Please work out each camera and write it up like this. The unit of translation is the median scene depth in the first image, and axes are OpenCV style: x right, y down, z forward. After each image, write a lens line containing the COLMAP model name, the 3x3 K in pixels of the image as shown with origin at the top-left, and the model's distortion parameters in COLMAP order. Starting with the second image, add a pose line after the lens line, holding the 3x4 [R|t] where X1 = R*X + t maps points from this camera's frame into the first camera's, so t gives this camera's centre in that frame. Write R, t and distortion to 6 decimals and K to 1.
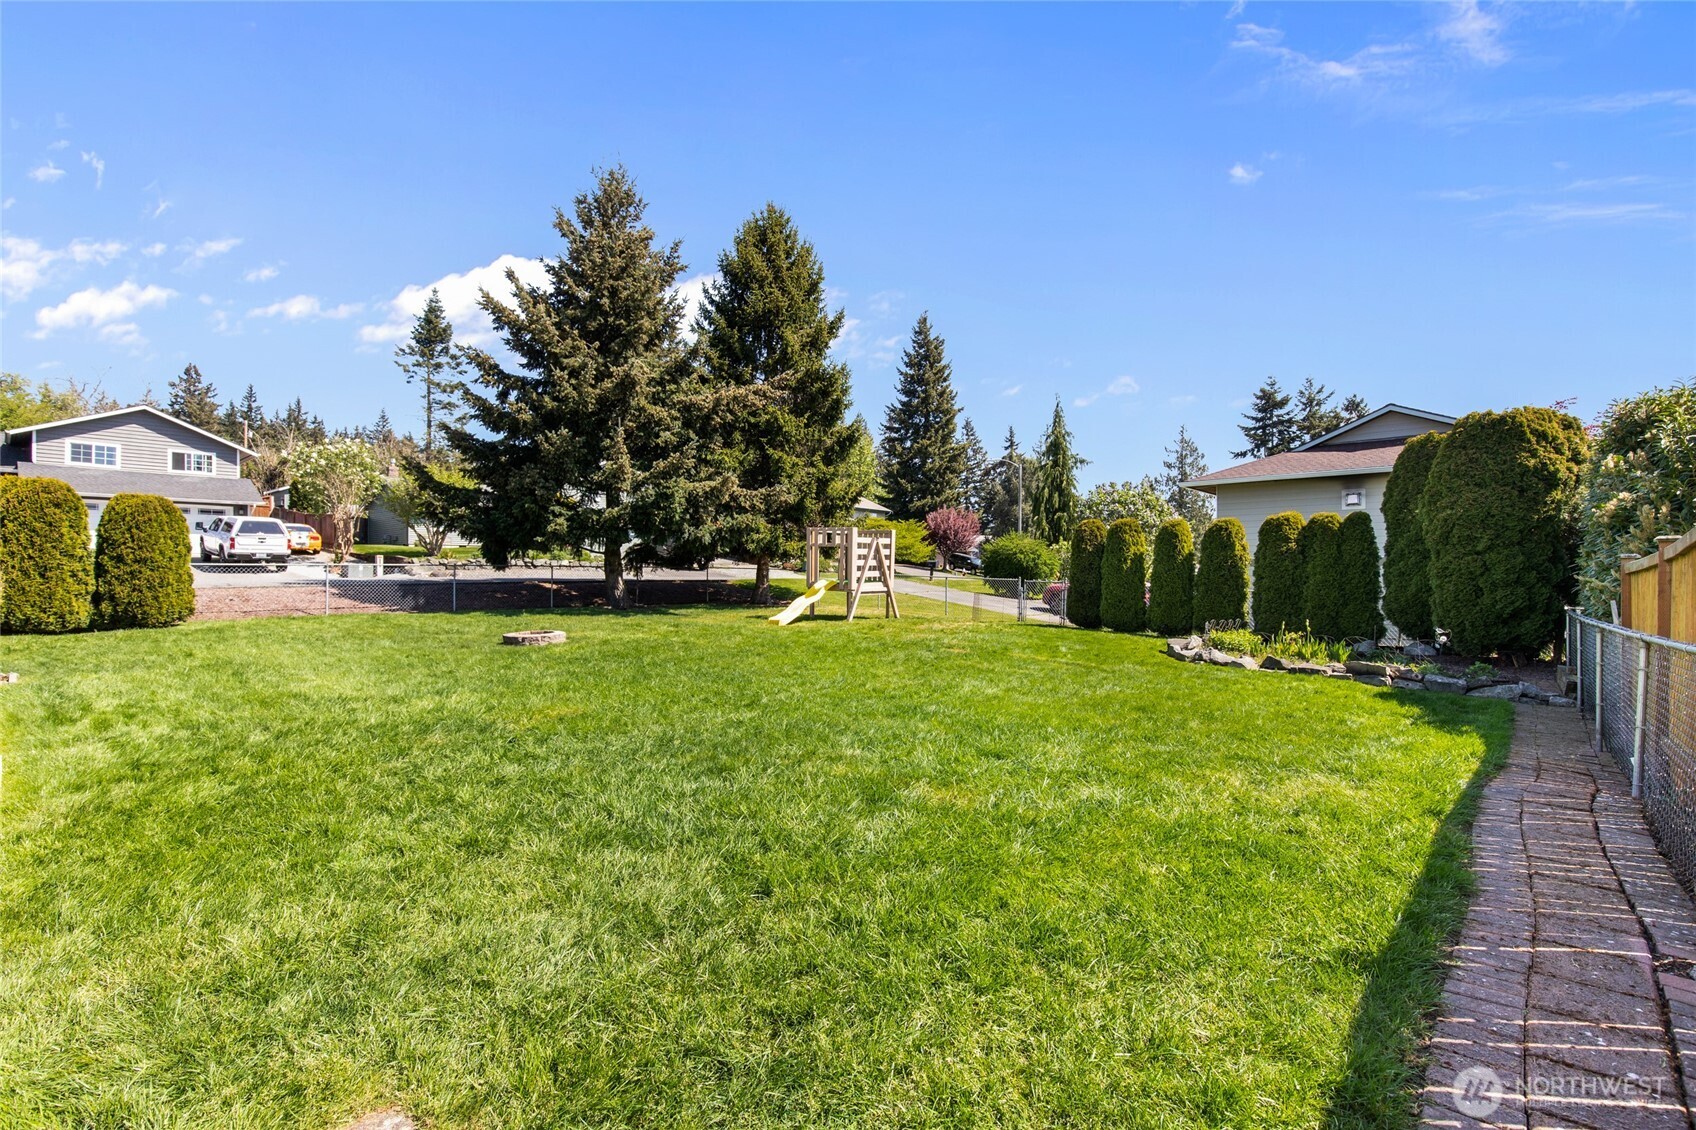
lens RADIAL K [[767.2, 0, 849.4], [0, 767.2, 568.5], [0, 0, 1]] dist [-0.003121, 0.000843]
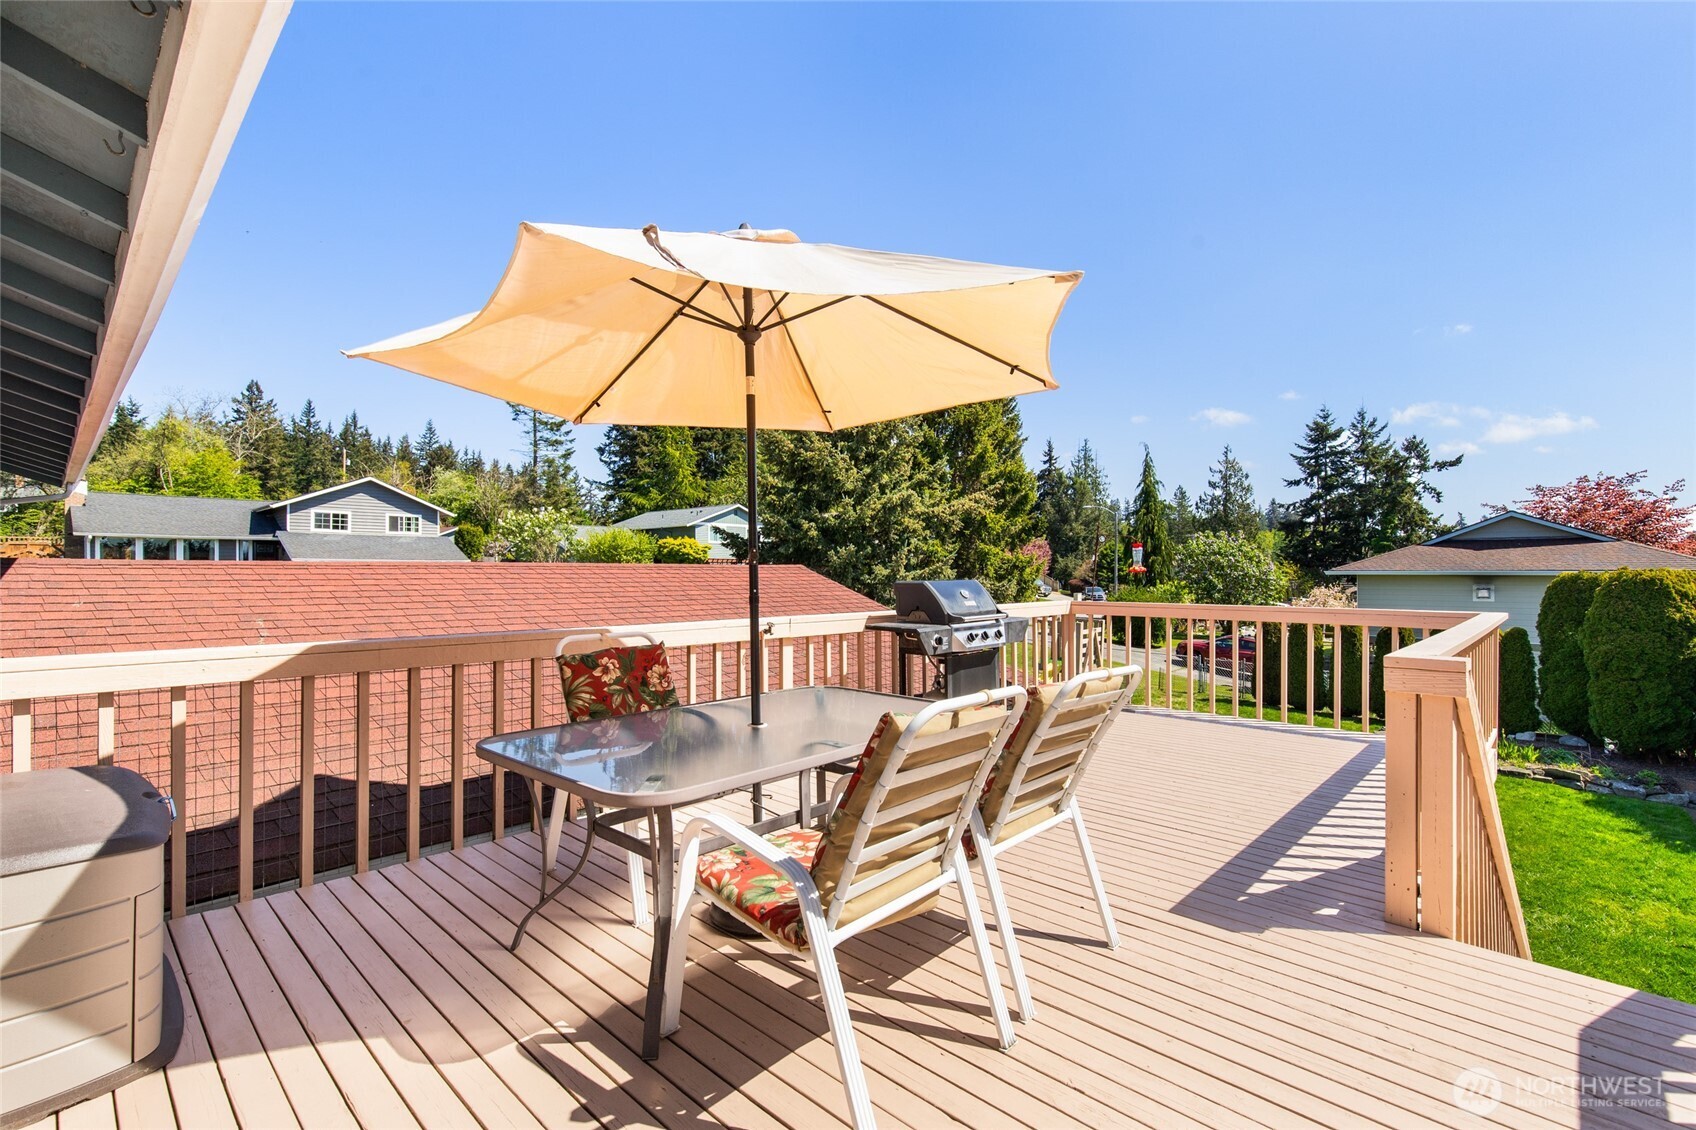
lens RADIAL K [[767.2, 0, 846.9], [0, 767.2, 562.9], [0, 0, 1]] dist [-0.003121, 0.000843]
pose [[0.999903, -0.000532, -0.013921, -0.195382], [0.000492, 0.999996, -0.002847, -0.080937], [0.013923, 0.002840, 0.999899, -0.130245]]
